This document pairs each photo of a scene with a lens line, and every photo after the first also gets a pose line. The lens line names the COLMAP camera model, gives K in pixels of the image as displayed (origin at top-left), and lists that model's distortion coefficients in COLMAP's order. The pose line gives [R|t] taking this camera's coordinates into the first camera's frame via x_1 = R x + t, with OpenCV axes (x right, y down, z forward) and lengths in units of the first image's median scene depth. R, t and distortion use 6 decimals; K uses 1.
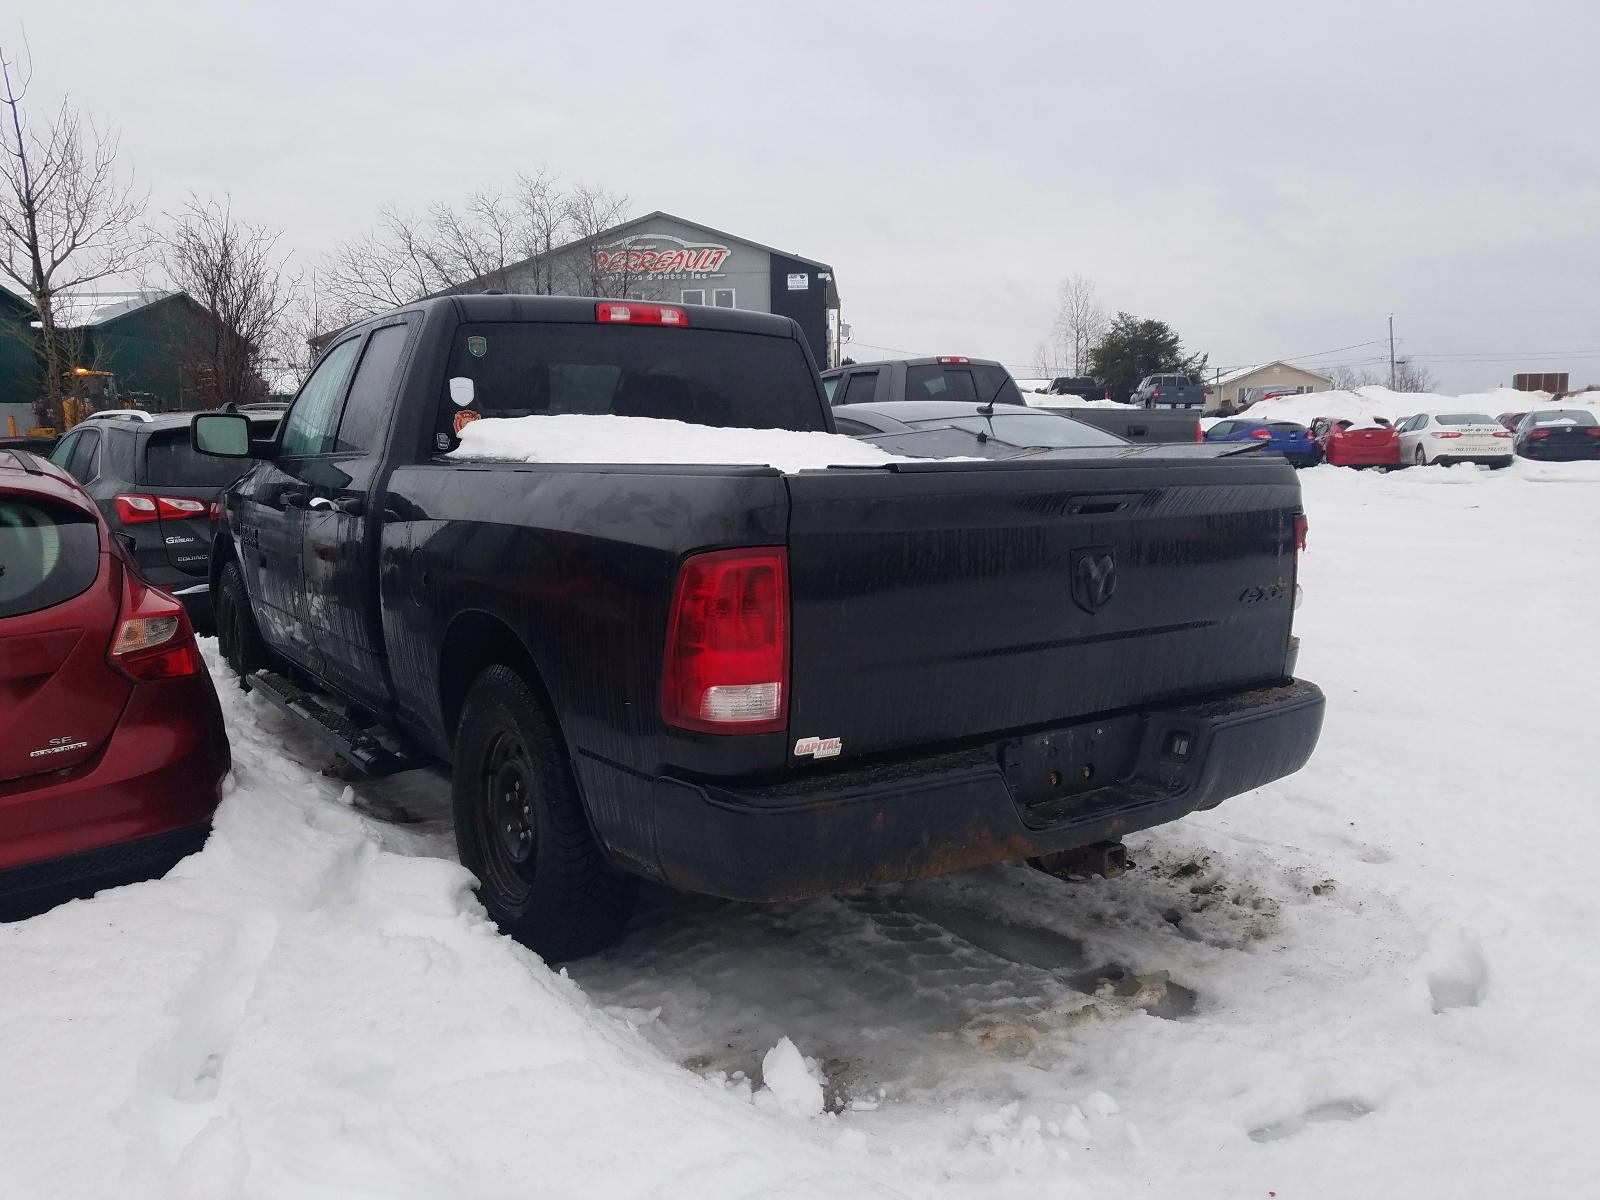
lens RADIAL K [[1255.9, 0, 800.0], [0, 1255.9, 600.0], [0, 0, 1]] dist [-0.011906, 0.005534]
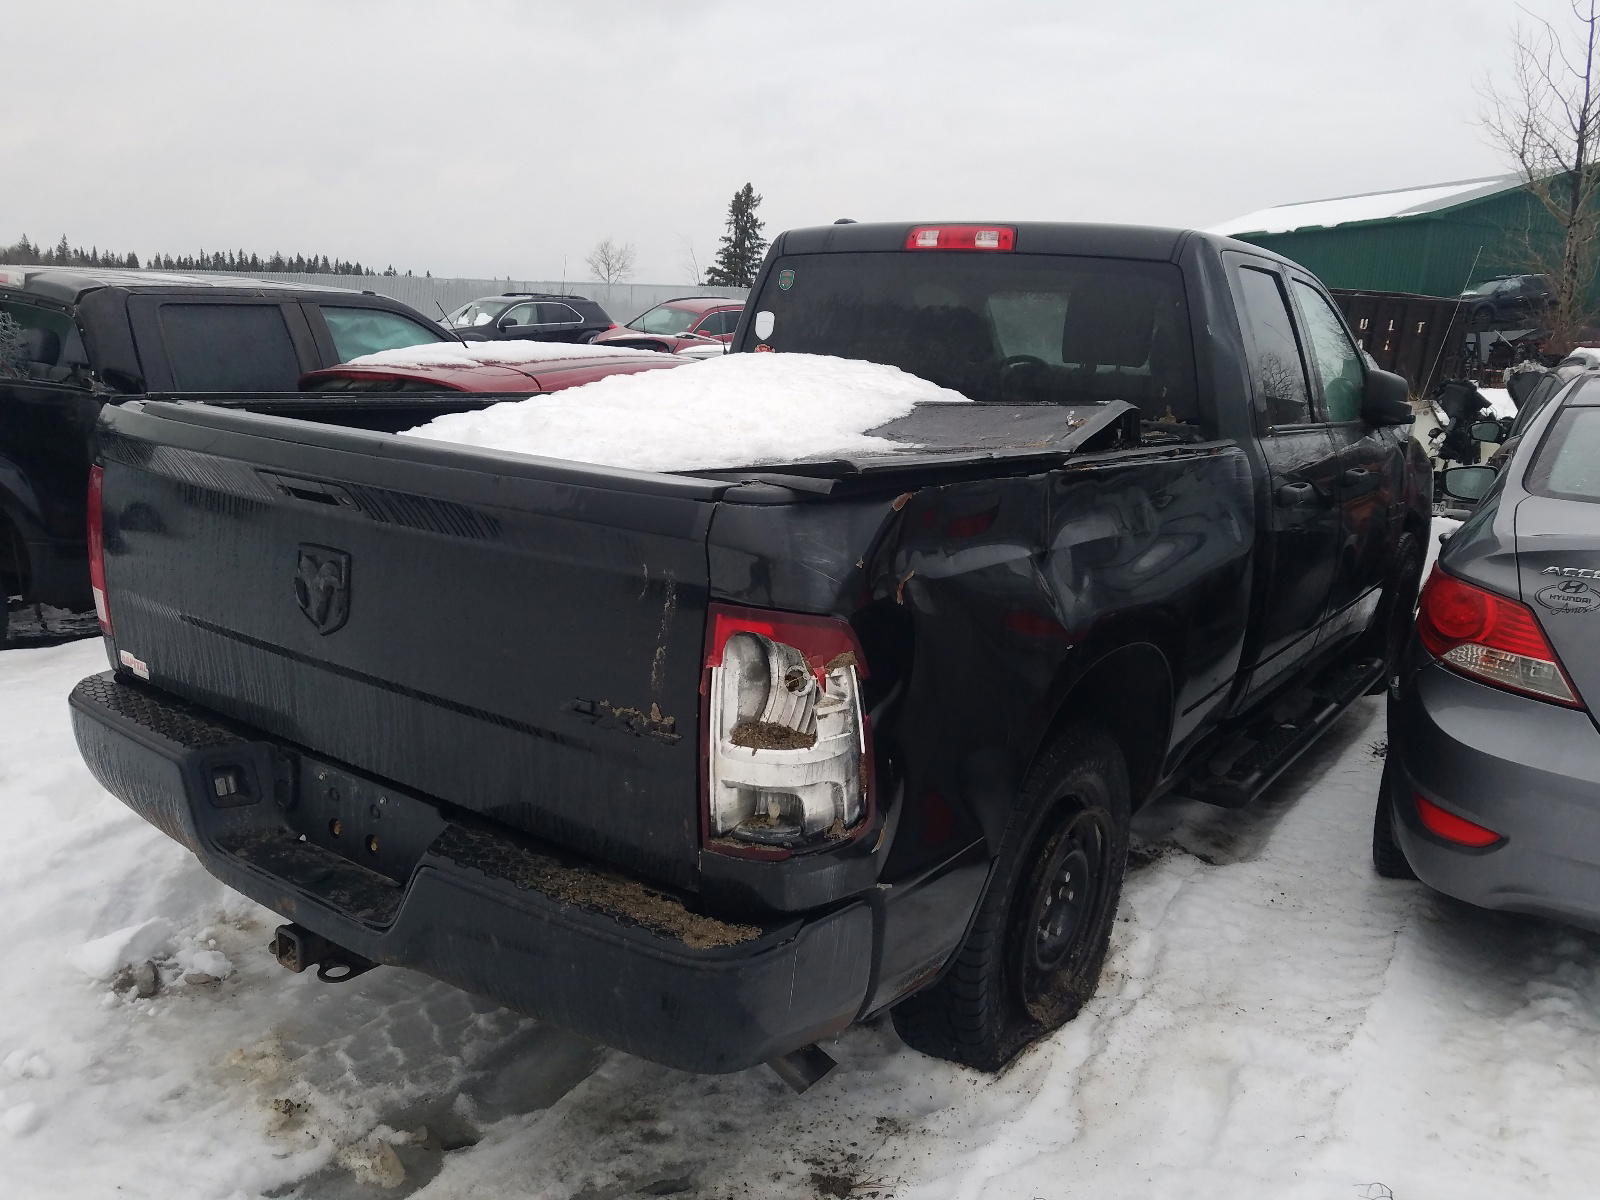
lens RADIAL K [[1255.9, 0, 800.0], [0, 1255.9, 600.0], [0, 0, 1]] dist [-0.011906, 0.005534]
pose [[0.349483, 0.226134, -0.909244, 0.852007], [-0.176912, 0.968908, 0.172974, -0.160482], [0.920089, 0.100405, 0.378622, 0.814610]]
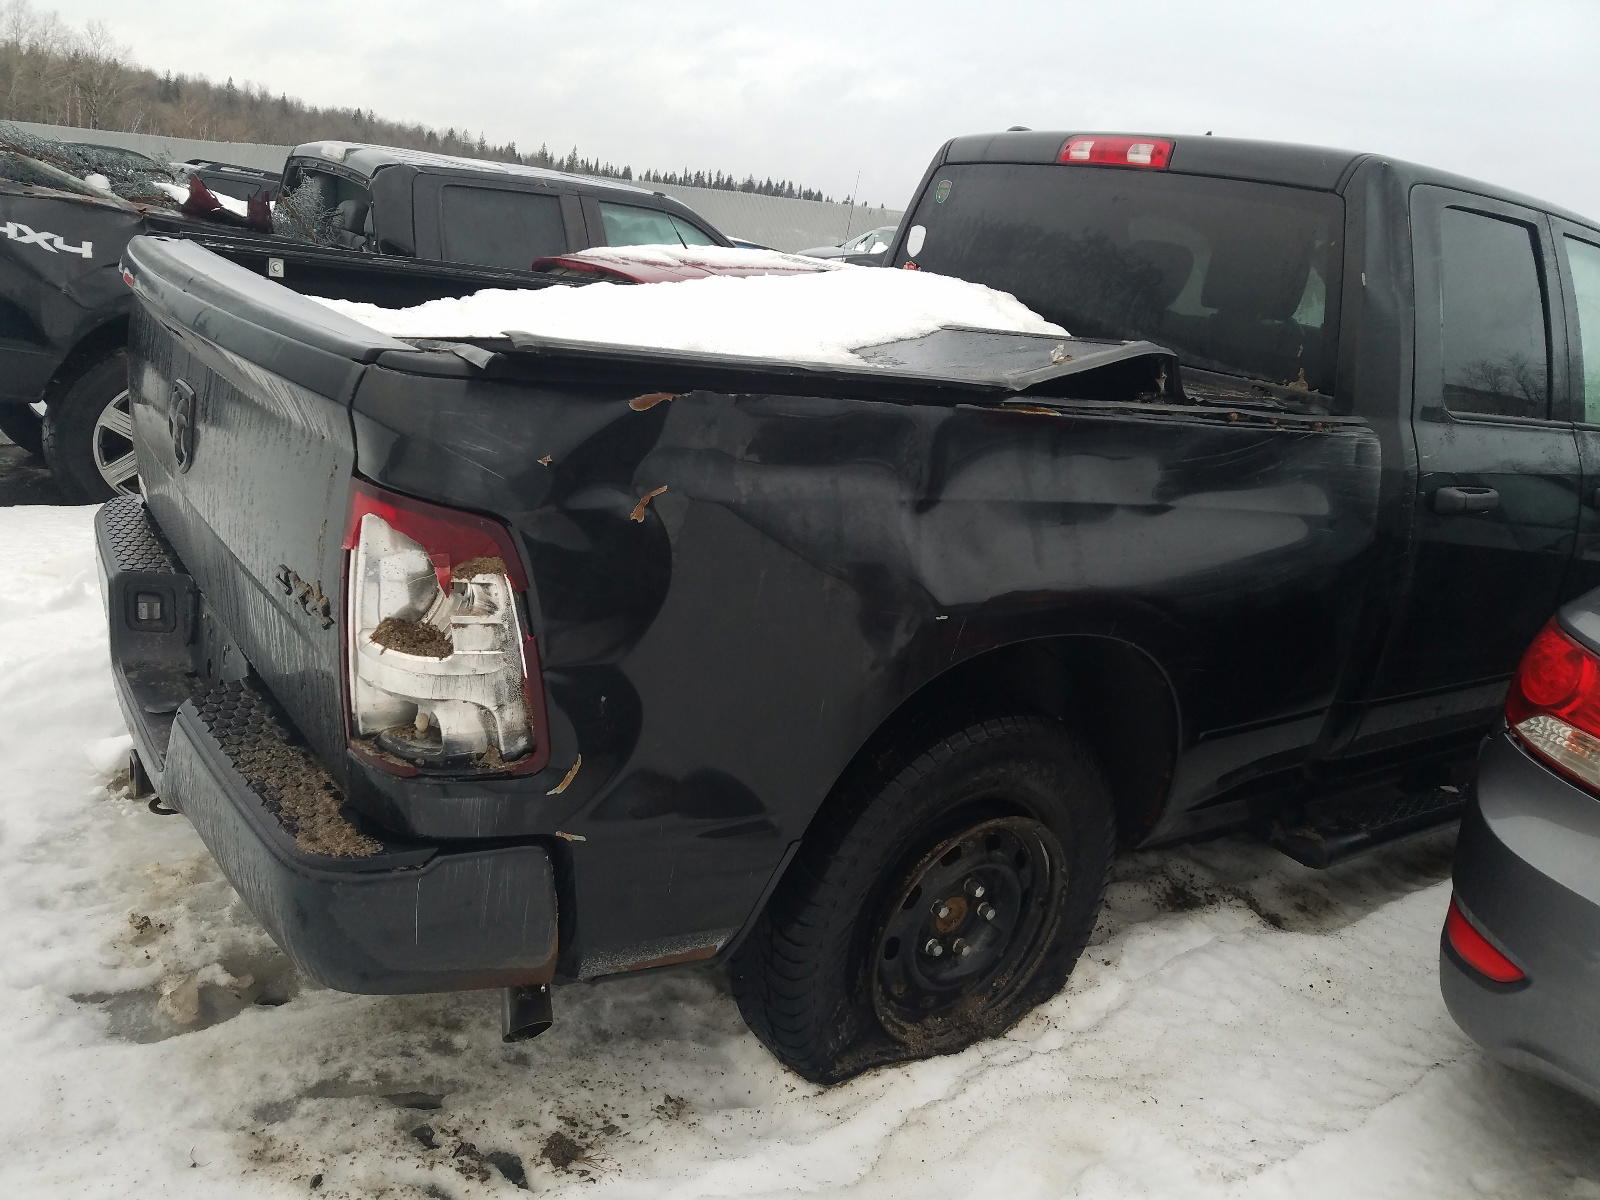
lens RADIAL K [[1248.1, 0, 800.0], [0, 1248.1, 600.0], [0, 0, 1]] dist [0.002186, -0.005855]
pose [[0.016066, 0.296762, -0.954816, 0.824436], [-0.264118, 0.922281, 0.282206, -0.193218], [0.964357, 0.247650, 0.093198, 1.092988]]
